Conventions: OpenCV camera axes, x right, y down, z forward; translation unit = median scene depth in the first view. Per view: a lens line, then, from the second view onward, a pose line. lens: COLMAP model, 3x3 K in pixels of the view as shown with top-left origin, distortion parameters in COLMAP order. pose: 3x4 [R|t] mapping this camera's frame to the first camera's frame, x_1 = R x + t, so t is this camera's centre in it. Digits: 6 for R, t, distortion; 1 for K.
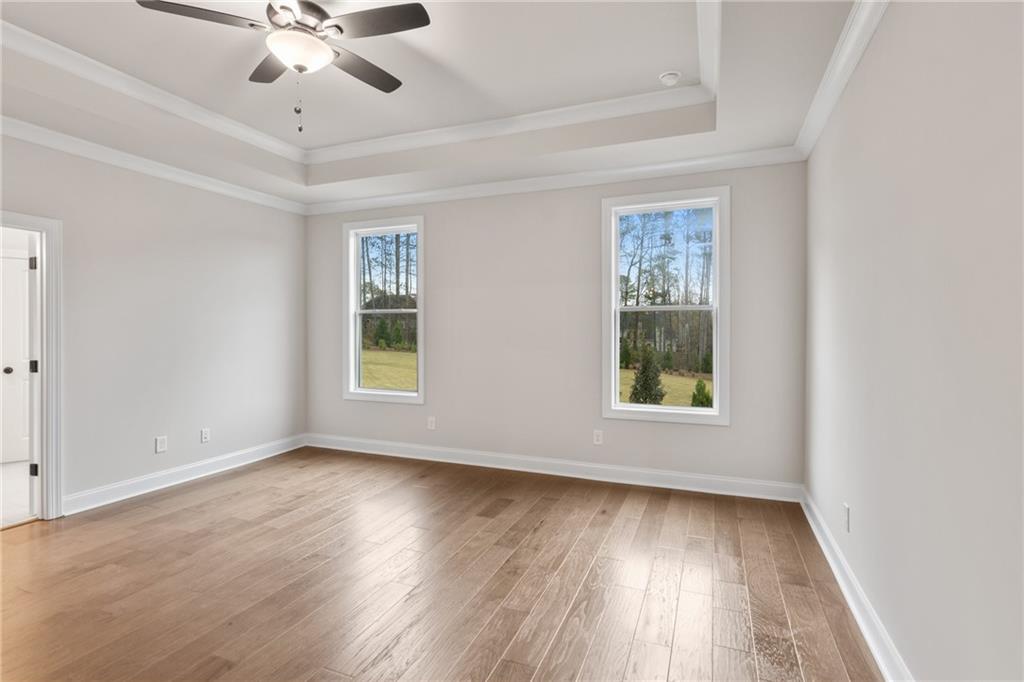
lens RADIAL K [[503.4, 0, 510.0], [0, 503.4, 333.1], [0, 0, 1]] dist [-0.000367, 0.000629]
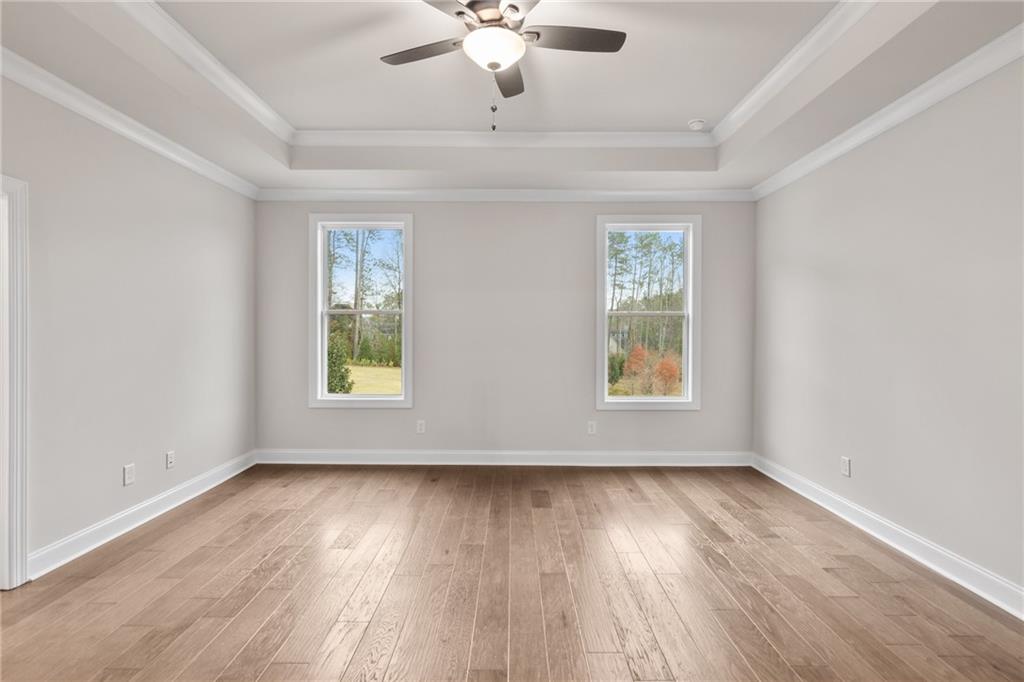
lens RADIAL K [[494.7, 0, 511.0], [0, 494.7, 336.3], [0, 0, 1]] dist [0.001241, 0.000425]
pose [[0.927037, -0.000699, 0.374969, -0.408009], [0.000599, 1.000000, 0.000382, 0.003024], [-0.374969, -0.000129, 0.927037, 0.047469]]
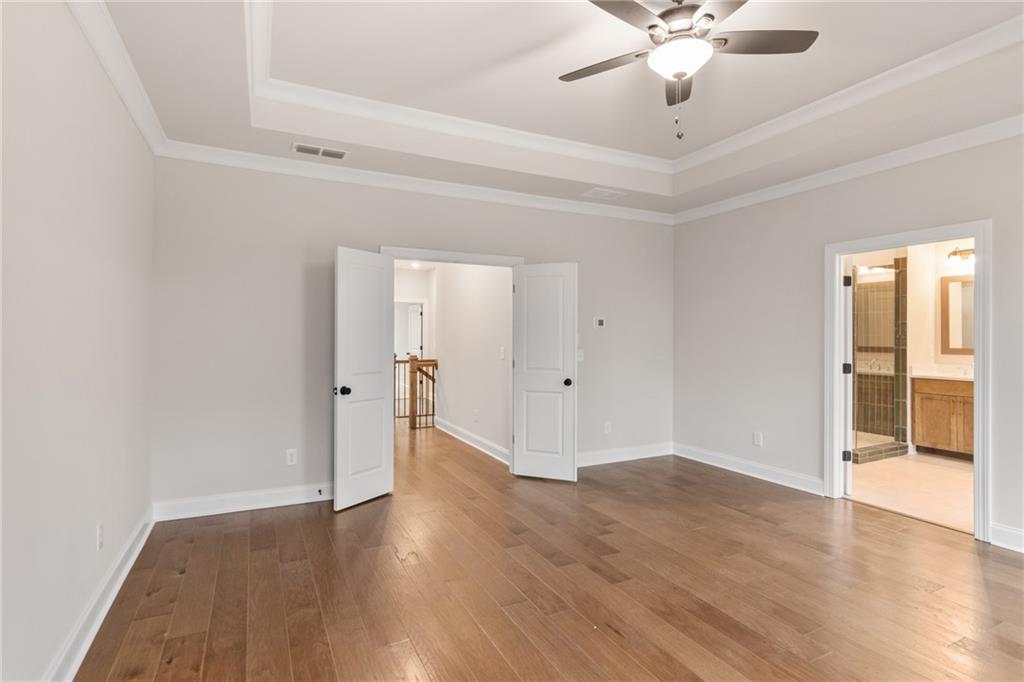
lens RADIAL K [[510.6, 0, 505.8], [0, 510.6, 329.1], [0, 0, 1]] dist [-0.000832, 0.000716]
pose [[-0.661027, -0.013713, -0.750237, 0.310411], [-0.009122, 0.999906, -0.010239, -0.003974], [0.750307, 0.000075, -0.661090, 0.769172]]
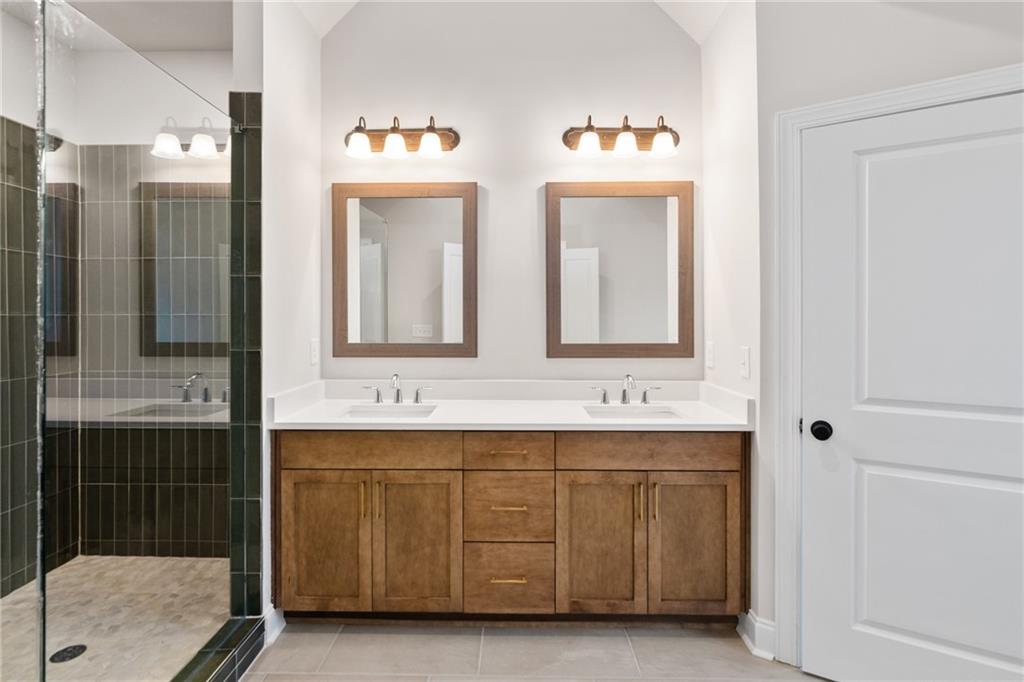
lens RADIAL K [[503.5, 0, 510.5], [0, 503.5, 322.0], [0, 0, 1]] dist [0.000601, 0.000331]
pose [[0.365847, 0.005631, -0.930658, -0.805770], [-0.005459, 0.999977, 0.003905, -0.006489], [0.930659, 0.003651, 0.365870, 0.720211]]
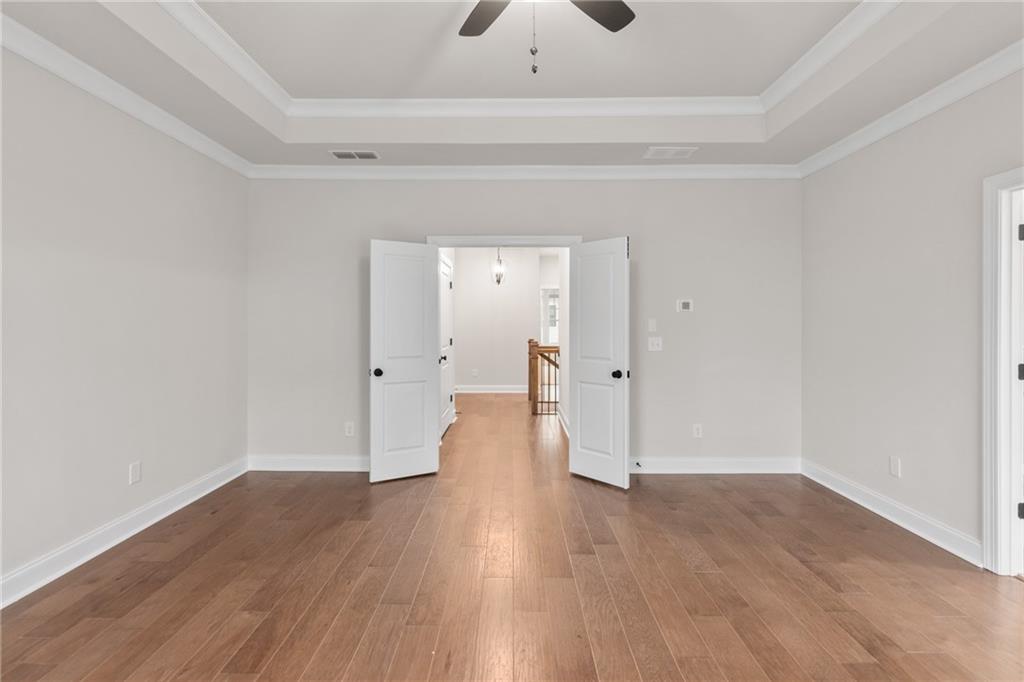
lens RADIAL K [[501.9, 0, 508.7], [0, 501.9, 317.0], [0, 0, 1]] dist [-0.000895, 0.000196]
pose [[-0.929688, -0.005818, -0.368301, -0.047248], [-0.004047, 0.999976, -0.005581, -0.003386], [0.368325, -0.003698, -0.929690, 0.938907]]
